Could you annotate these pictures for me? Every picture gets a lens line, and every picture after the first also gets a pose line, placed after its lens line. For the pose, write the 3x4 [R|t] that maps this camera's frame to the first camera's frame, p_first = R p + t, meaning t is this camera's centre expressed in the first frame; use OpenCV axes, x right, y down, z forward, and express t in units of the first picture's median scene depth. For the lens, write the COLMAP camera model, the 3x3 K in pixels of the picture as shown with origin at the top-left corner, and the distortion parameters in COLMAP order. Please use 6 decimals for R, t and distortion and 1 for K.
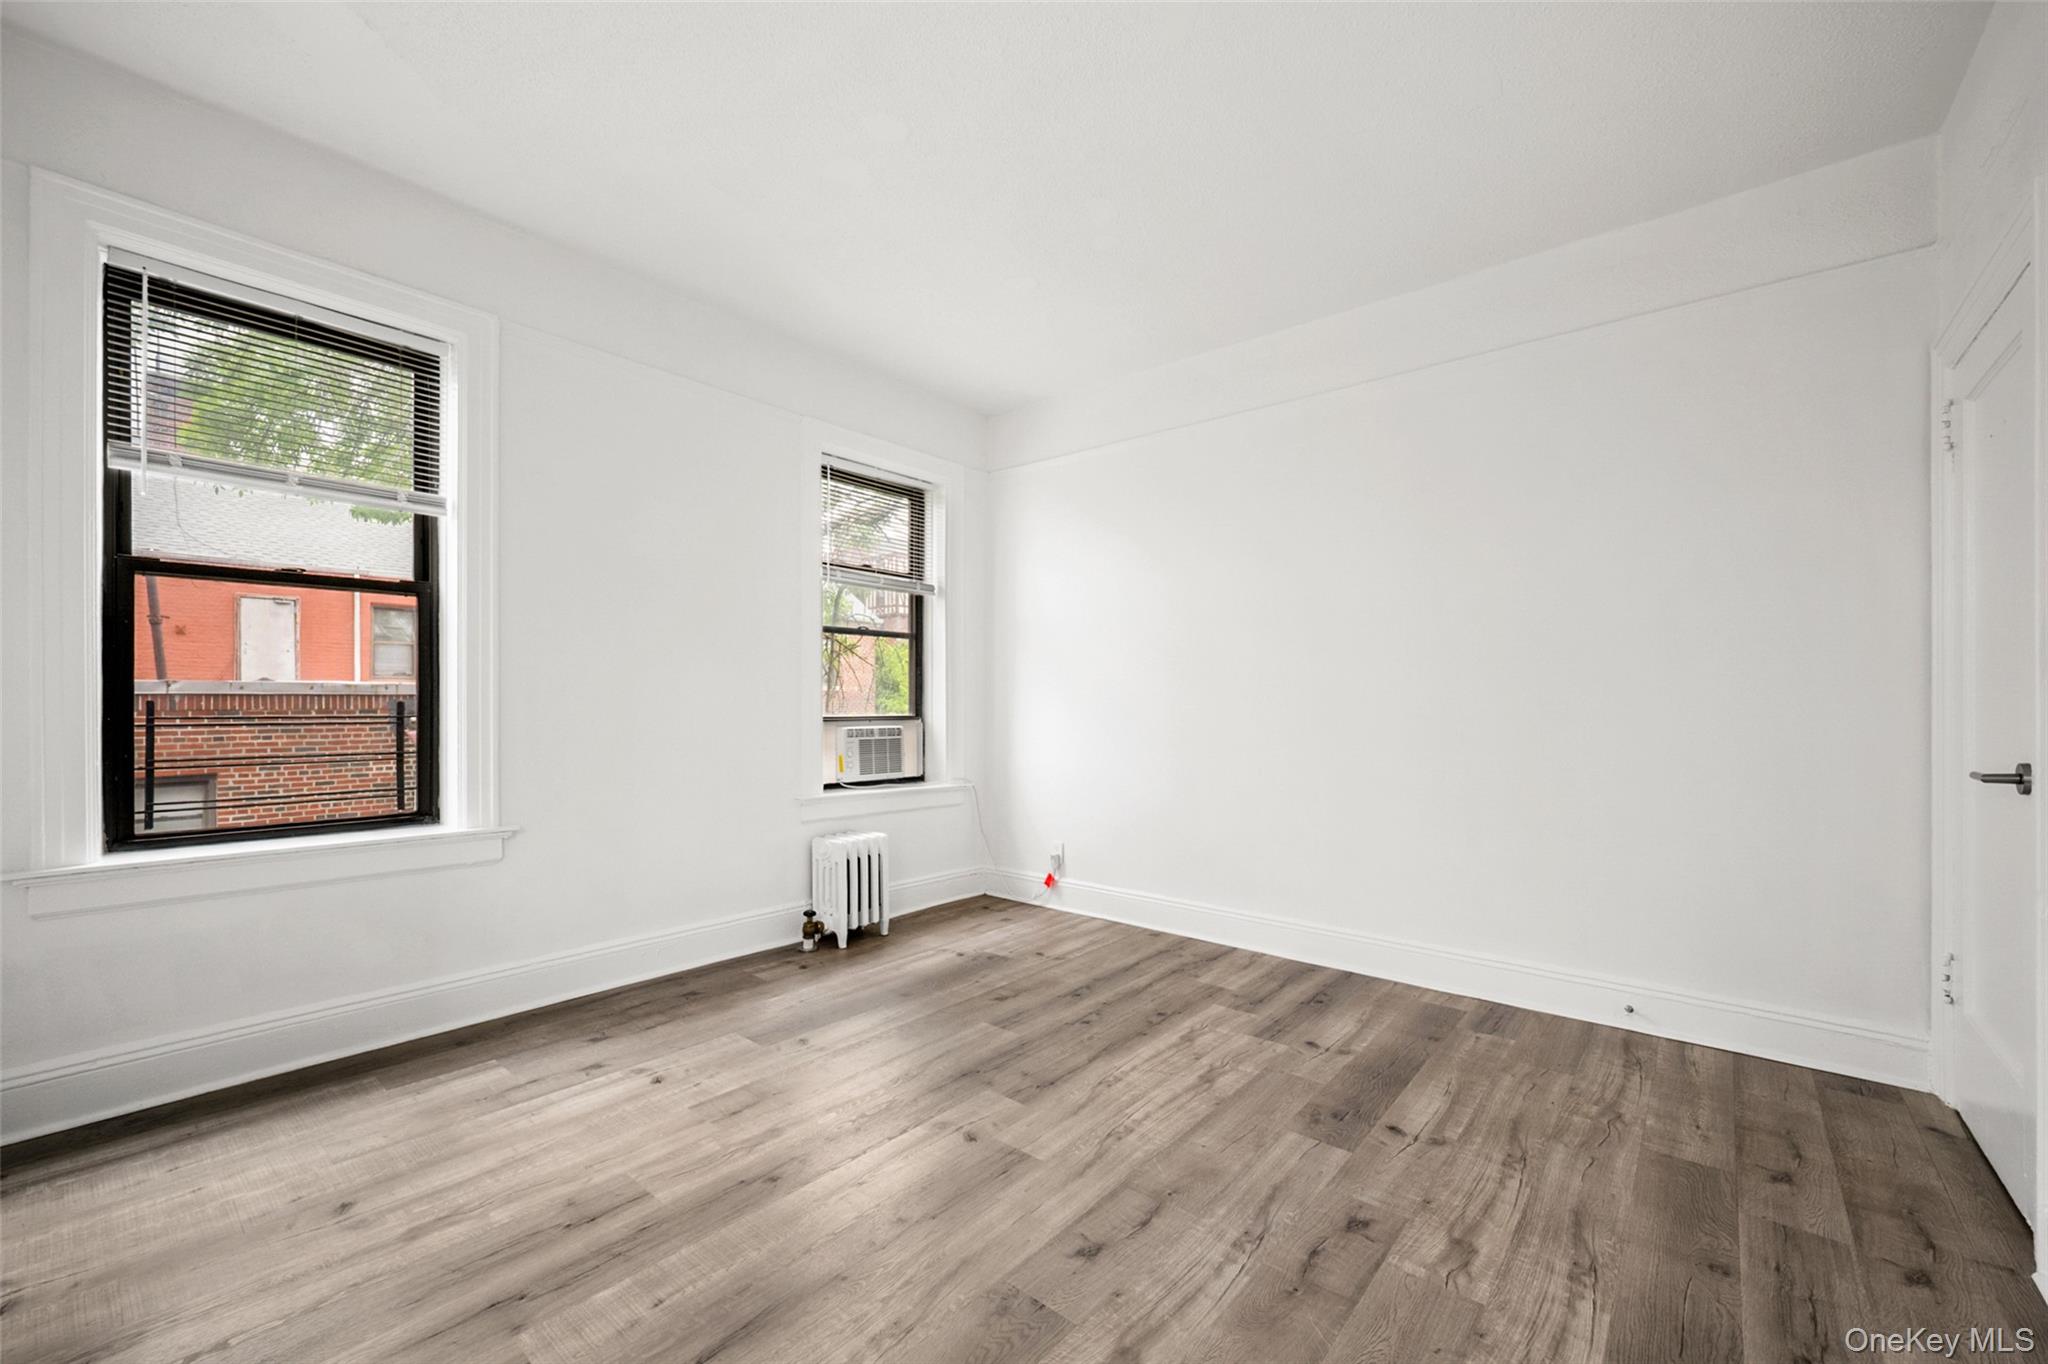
lens RADIAL K [[821.9, 0, 1026.5], [0, 821.9, 708.7], [0, 0, 1]] dist [0.000980, 0.000182]
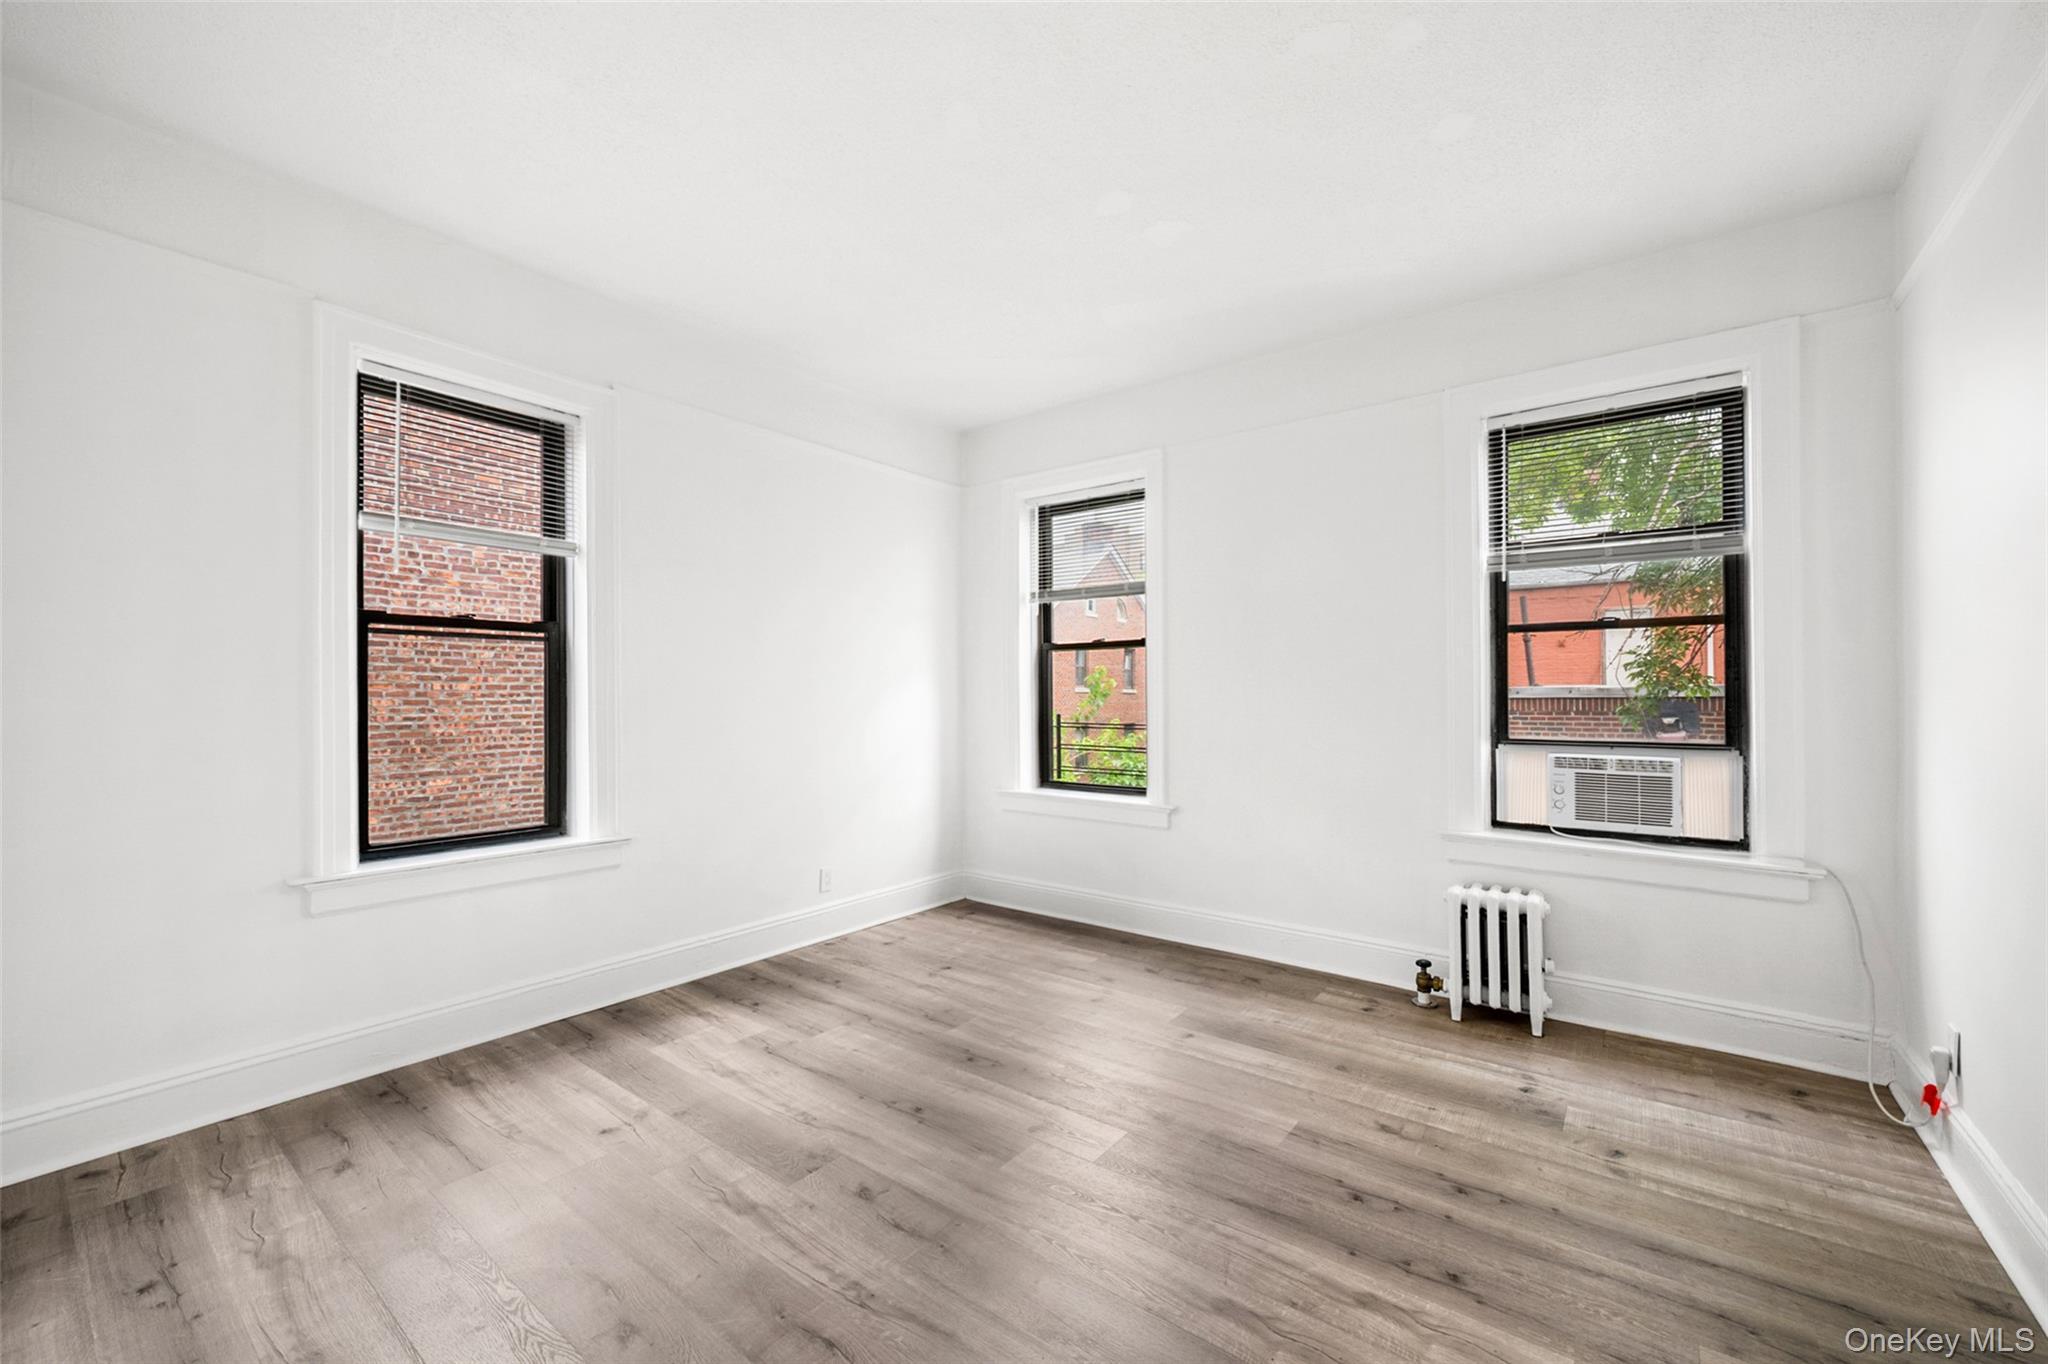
lens RADIAL K [[811.1, 0, 1021.6], [0, 811.1, 697.3], [0, 0, 1]] dist [0.001047, -0.000045]
pose [[0.046122, -0.002930, -0.998932, 0.832543], [-0.005623, 0.999979, -0.003192, -0.040712], [0.998920, 0.005764, 0.046104, 0.765227]]
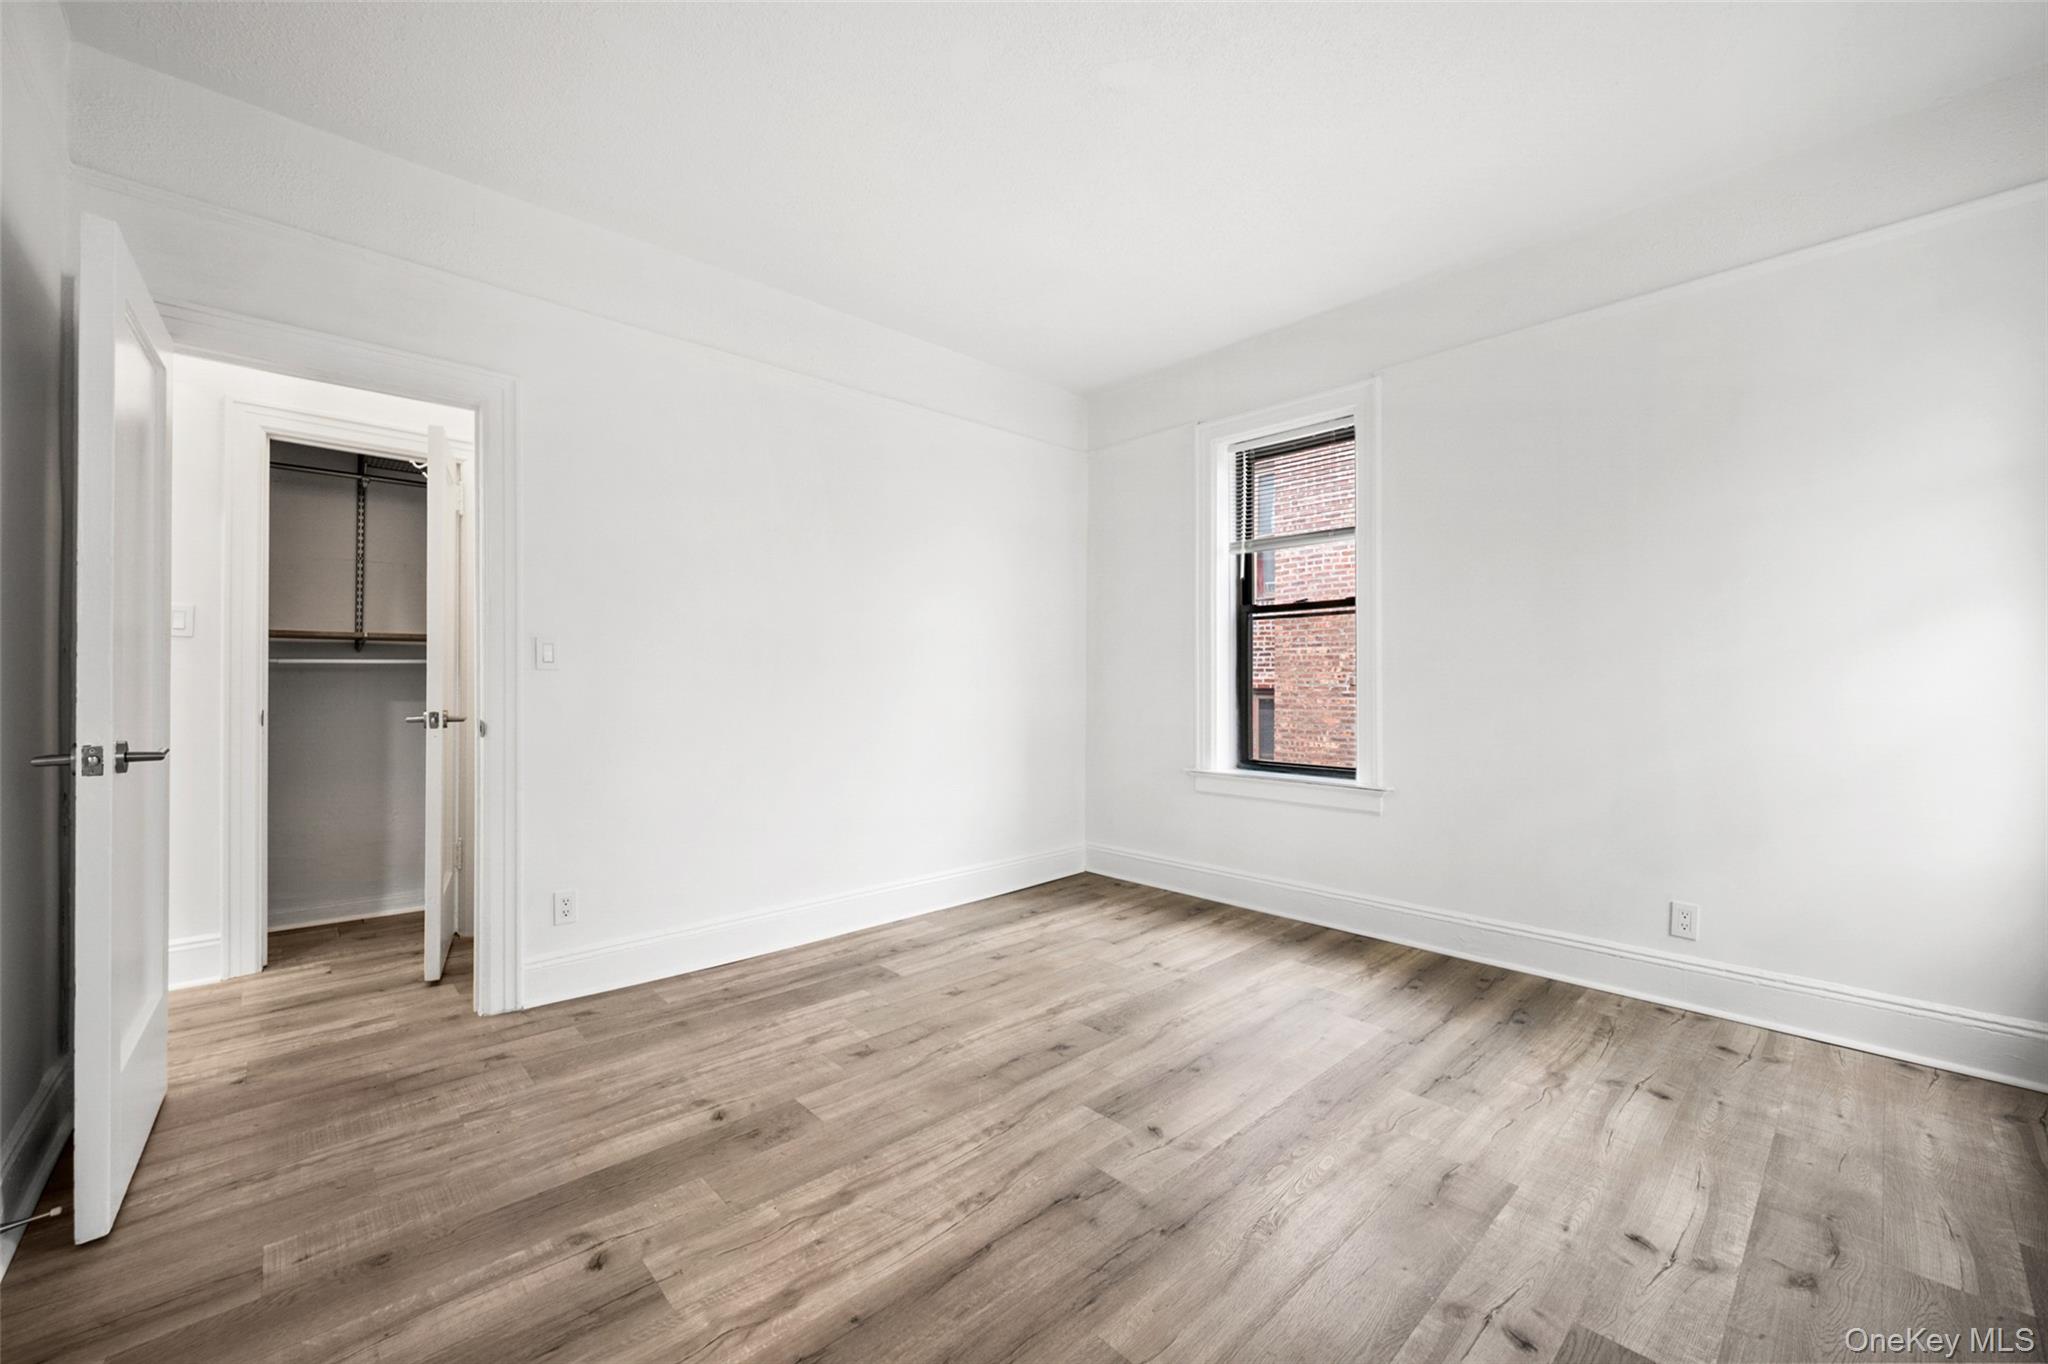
lens RADIAL K [[805.2, 0, 1034.2], [0, 805.2, 690.1], [0, 0, 1]] dist [0.000218, 0.000301]
pose [[-0.993640, -0.002805, 0.112571, -0.026404], [-0.000927, 0.999860, 0.016729, -0.010043], [-0.112602, 0.016518, -0.993503, 1.604340]]
